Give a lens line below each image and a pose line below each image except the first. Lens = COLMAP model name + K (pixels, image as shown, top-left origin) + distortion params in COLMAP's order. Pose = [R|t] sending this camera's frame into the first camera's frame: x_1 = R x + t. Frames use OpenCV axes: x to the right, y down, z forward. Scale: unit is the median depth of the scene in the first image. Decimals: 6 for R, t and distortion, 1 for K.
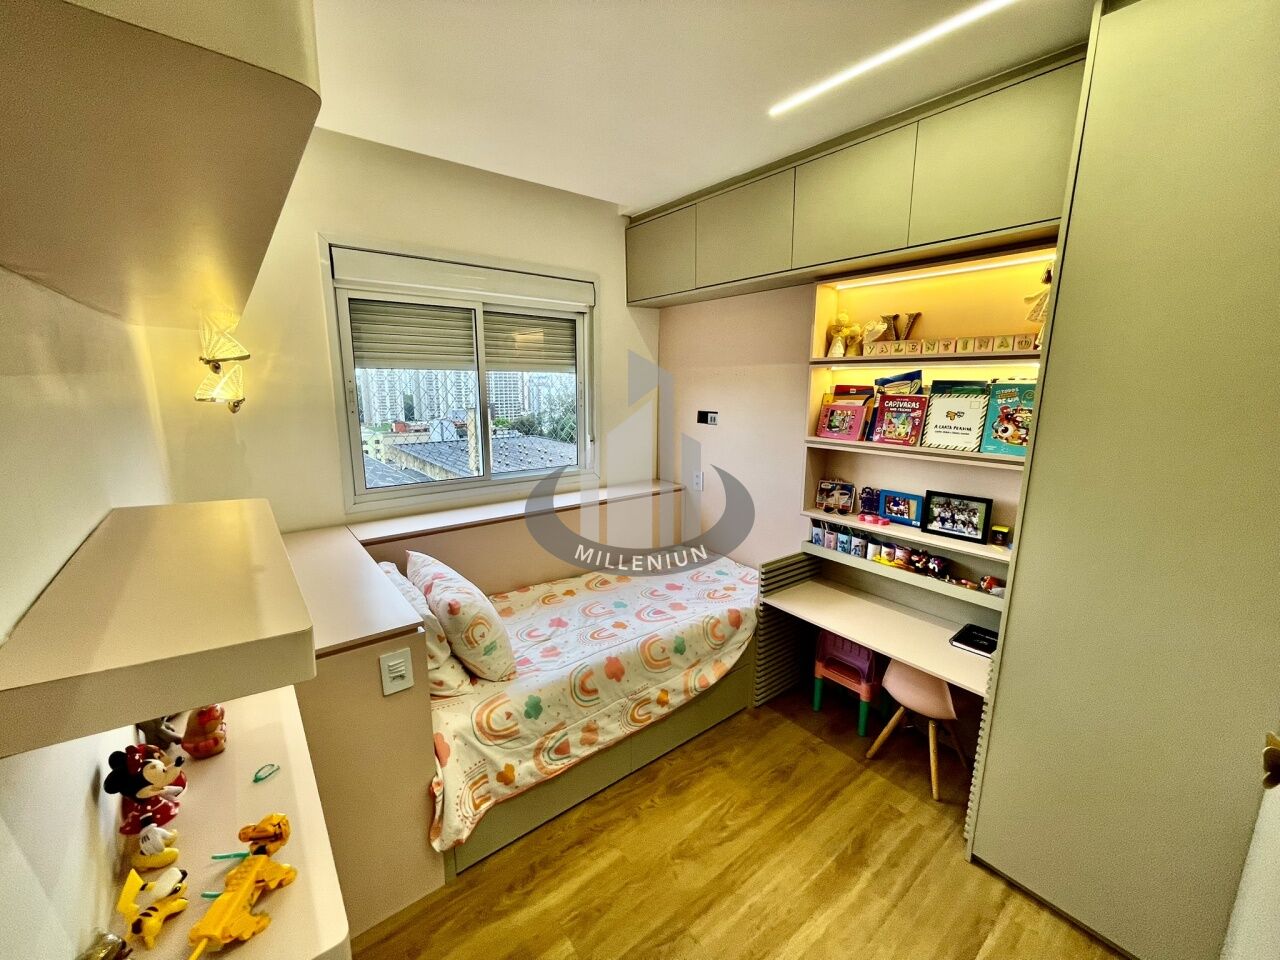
lens RADIAL K [[519.6, 0, 629.4], [0, 519.6, 482.9], [0, 0, 1]] dist [0.001847, 0.000224]
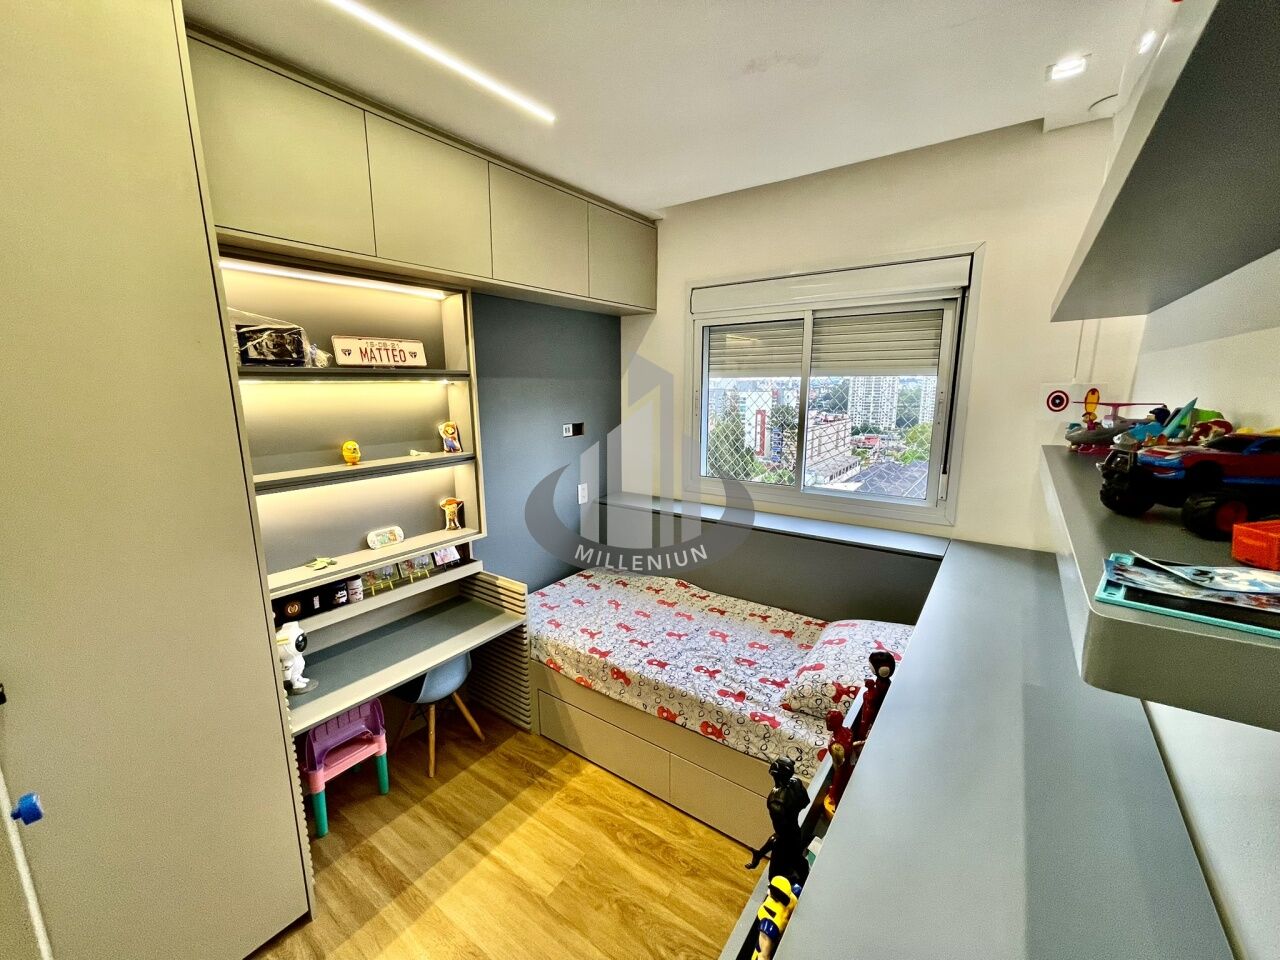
lens RADIAL K [[519.6, 0, 633.8], [0, 519.6, 479.5], [0, 0, 1]] dist [0.001847, 0.000224]
pose [[0.287675, 0.162460, -0.943848, 0.672967], [-0.184926, 0.976384, 0.111696, -0.099334], [0.939705, 0.142409, 0.310925, 0.499600]]
